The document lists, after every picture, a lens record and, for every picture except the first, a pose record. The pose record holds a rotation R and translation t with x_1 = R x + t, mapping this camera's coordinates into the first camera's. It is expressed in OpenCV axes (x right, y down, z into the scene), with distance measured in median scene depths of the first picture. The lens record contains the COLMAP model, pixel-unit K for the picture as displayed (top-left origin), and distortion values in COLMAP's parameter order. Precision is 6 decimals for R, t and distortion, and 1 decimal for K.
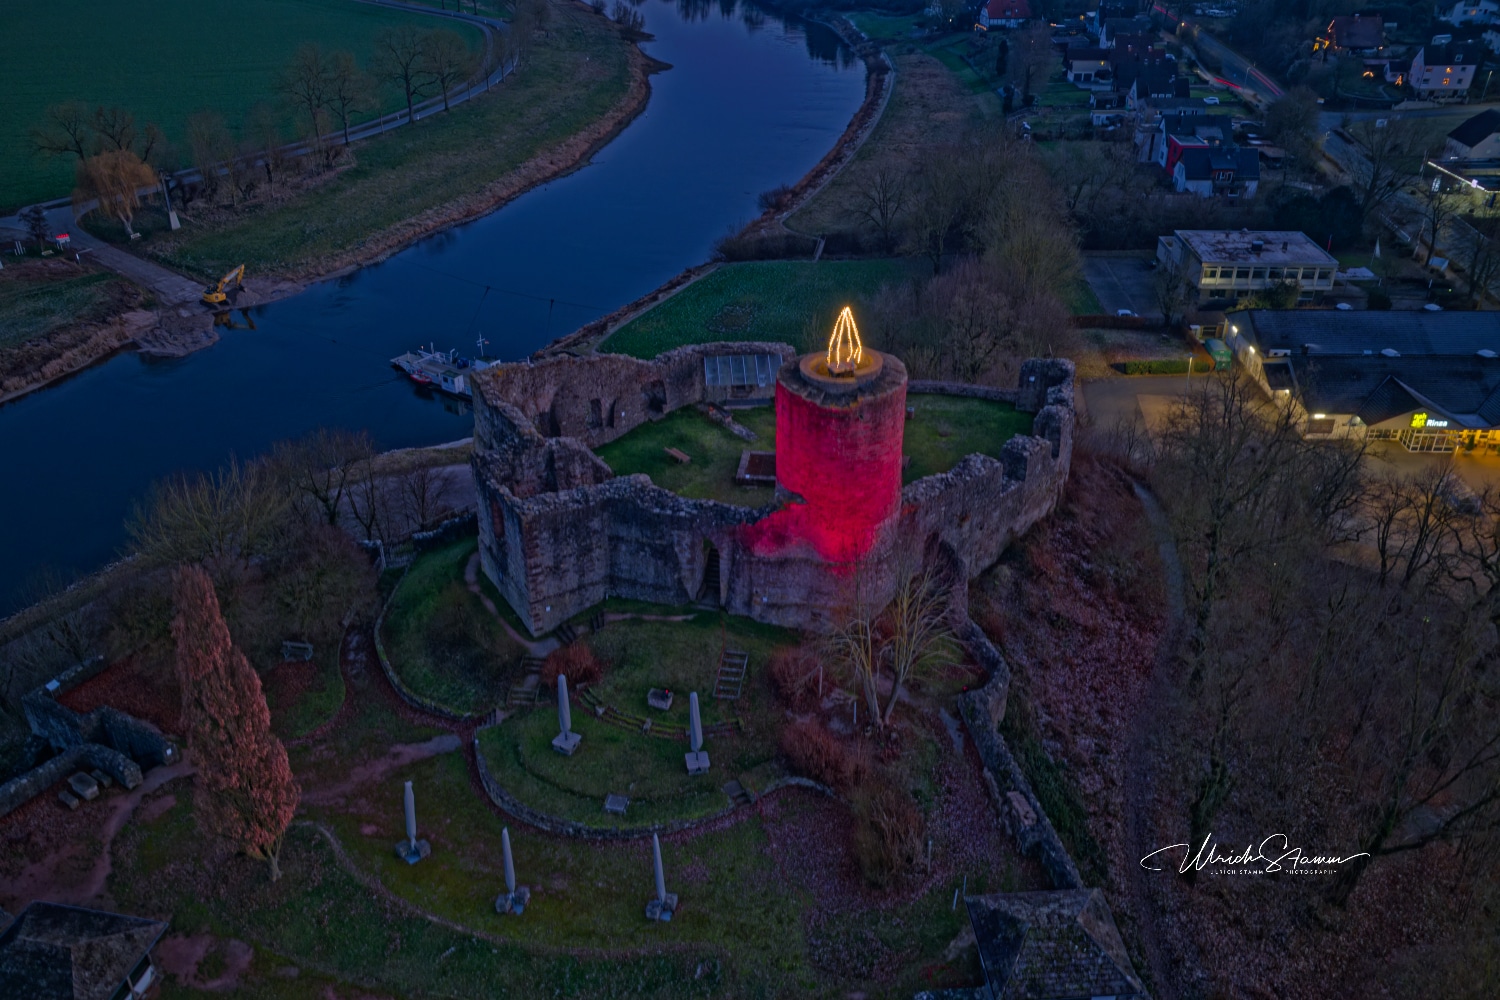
lens RADIAL K [[1220.8, 0, 748.0], [0, 1220.8, 498.7], [0, 0, 1]] dist [-0.013904, 0.021571]
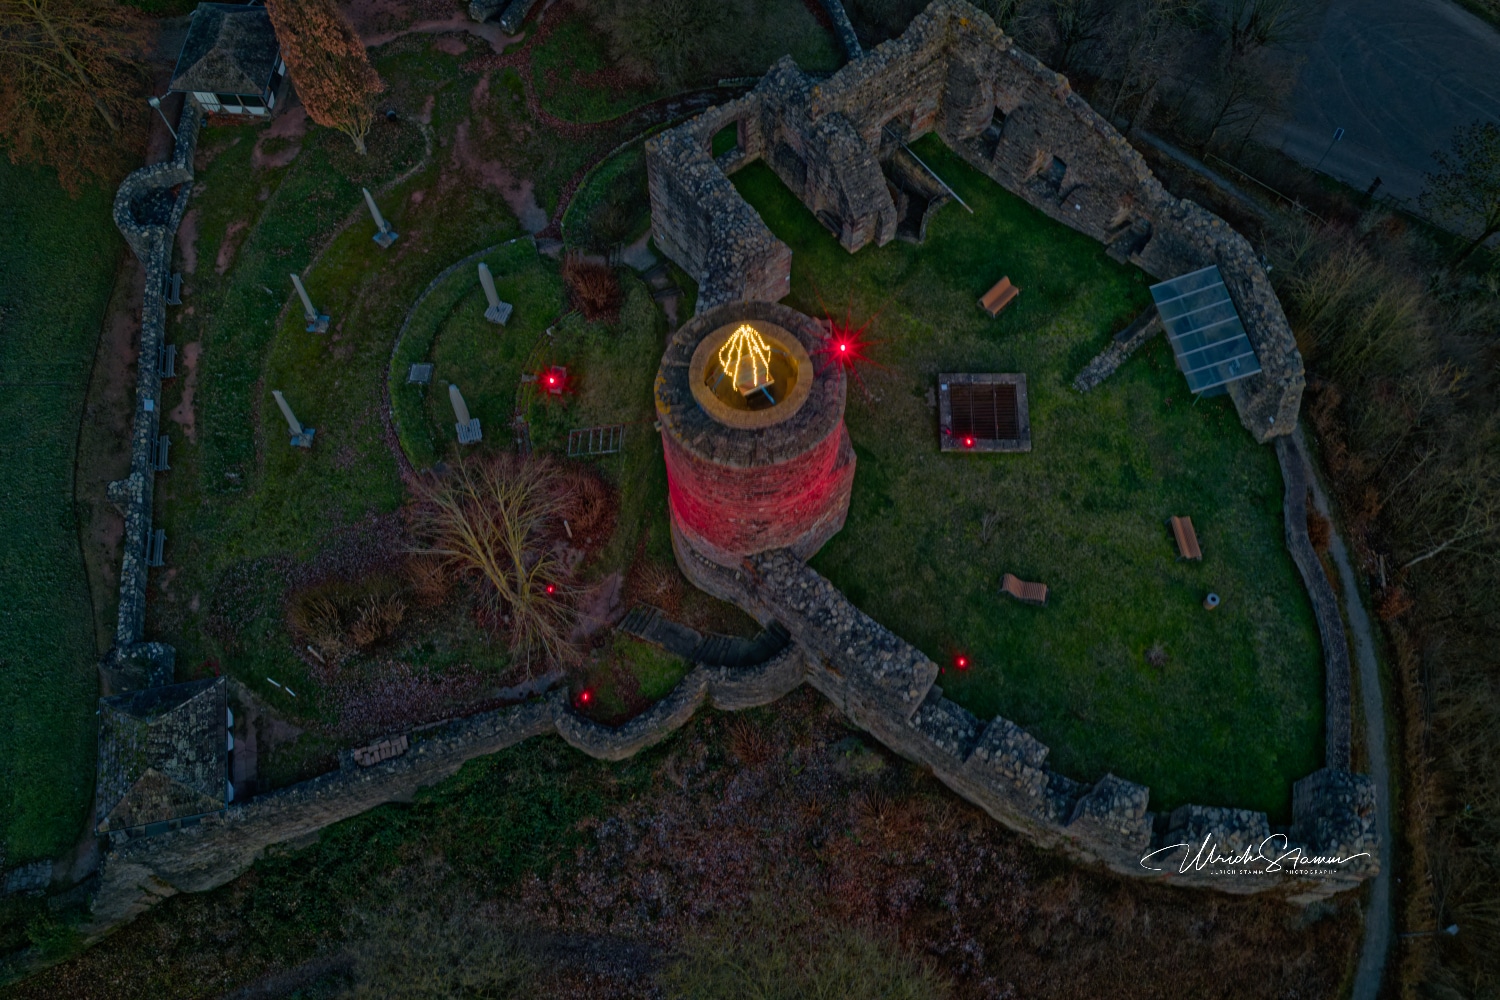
lens RADIAL K [[1220.8, 0, 759.2], [0, 1220.8, 502.9], [0, 0, 1]] dist [-0.013904, 0.021571]
pose [[0.119006, 0.908099, -0.401490, 0.379128], [-0.488009, 0.405647, 0.772850, -0.554241], [0.864688, 0.103957, 0.491435, 0.643193]]
